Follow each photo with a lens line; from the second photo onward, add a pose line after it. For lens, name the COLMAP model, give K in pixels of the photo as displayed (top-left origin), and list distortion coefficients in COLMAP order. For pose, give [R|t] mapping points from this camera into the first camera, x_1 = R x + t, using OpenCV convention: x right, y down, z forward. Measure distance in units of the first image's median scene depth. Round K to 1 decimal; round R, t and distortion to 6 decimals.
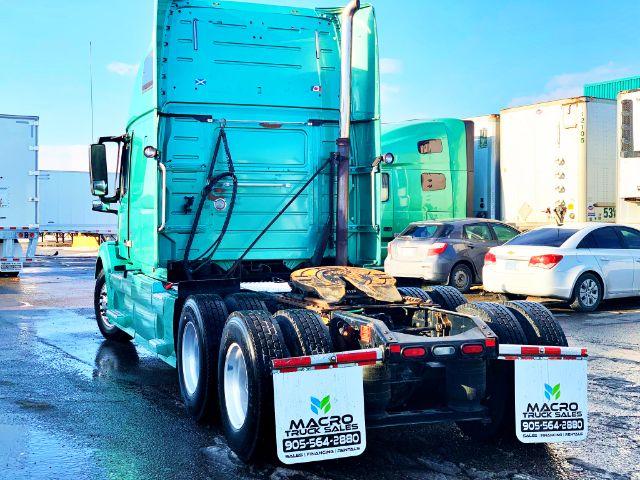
lens RADIAL K [[954.8, 0, 323.3], [0, 954.8, 234.2], [0, 0, 1]] dist [0.074097, 0.000000]
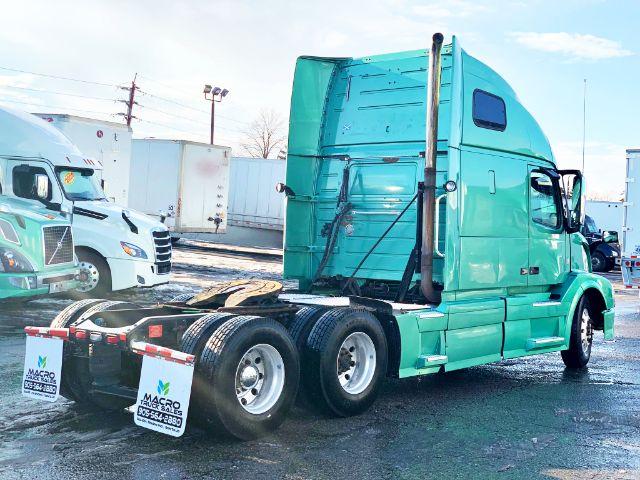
lens RADIAL K [[954.8, 0, 313.2], [0, 954.8, 223.7], [0, 0, 1]] dist [0.074097, 0.000000]
pose [[0.465741, 0.003592, -0.884914, 1.338763], [-0.046291, 0.998722, -0.020310, -0.018797], [0.883710, 0.050423, 0.465312, 0.608831]]
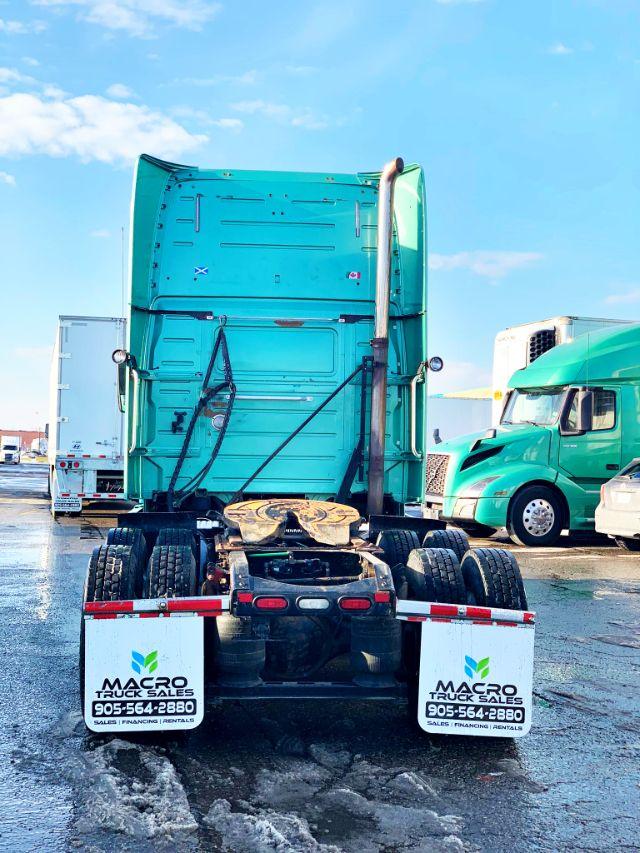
lens RADIAL K [[1272.6, 0, 312.8], [0, 1272.6, 426.2], [0, 0, 1]] dist [0.074097, 0.000000]
pose [[0.959312, 0.009328, -0.282195, 0.393196], [-0.020775, 0.999077, -0.037602, 0.015649], [0.281583, 0.041935, 0.958620, 0.000039]]
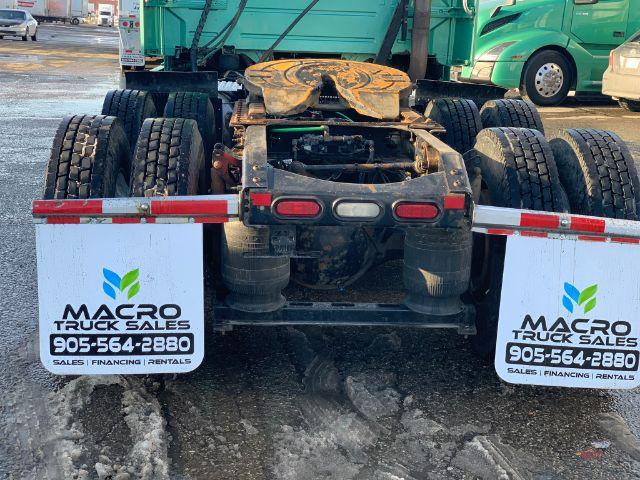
lens RADIAL K [[954.8, 0, 319.7], [0, 954.8, 234.0], [0, 0, 1]] dist [0.074097, 0.000000]
pose [[0.952317, 0.097659, -0.289058, 0.250792], [-0.040029, 0.979193, 0.198946, 0.025469], [0.302472, -0.177889, 0.936411, 0.449076]]
